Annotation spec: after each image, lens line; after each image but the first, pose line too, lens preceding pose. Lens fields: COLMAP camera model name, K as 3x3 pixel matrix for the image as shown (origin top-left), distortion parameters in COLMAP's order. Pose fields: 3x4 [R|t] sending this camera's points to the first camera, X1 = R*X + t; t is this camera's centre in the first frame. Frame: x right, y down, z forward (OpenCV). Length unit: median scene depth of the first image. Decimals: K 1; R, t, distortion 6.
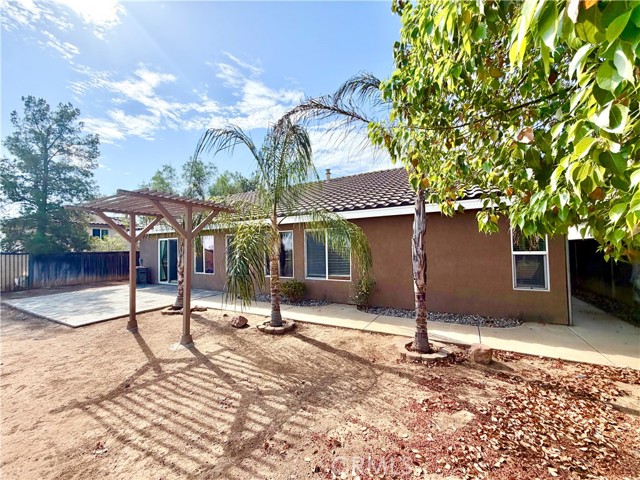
lens RADIAL K [[256.6, 0, 316.6], [0, 256.6, 239.1], [0, 0, 1]] dist [-0.001913, 0.000421]
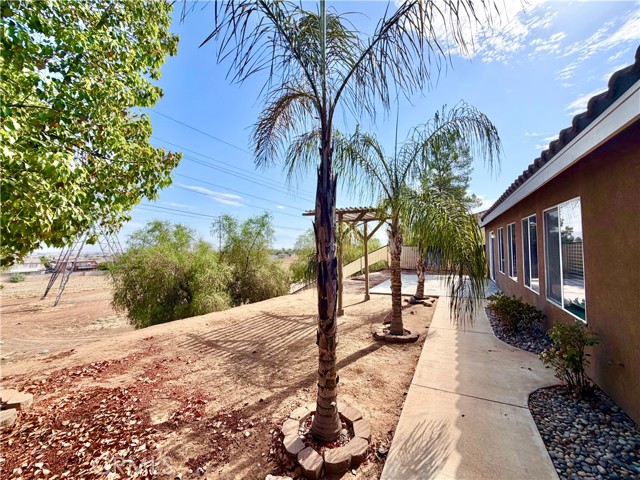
lens RADIAL K [[256.6, 0, 317.4], [0, 256.6, 242.0], [0, 0, 1]] dist [-0.001913, 0.000421]
pose [[0.022034, -0.001792, -0.999756, 1.225907], [0.049501, 0.998774, -0.000699, 0.019547], [0.998531, -0.049474, 0.022095, 1.246384]]
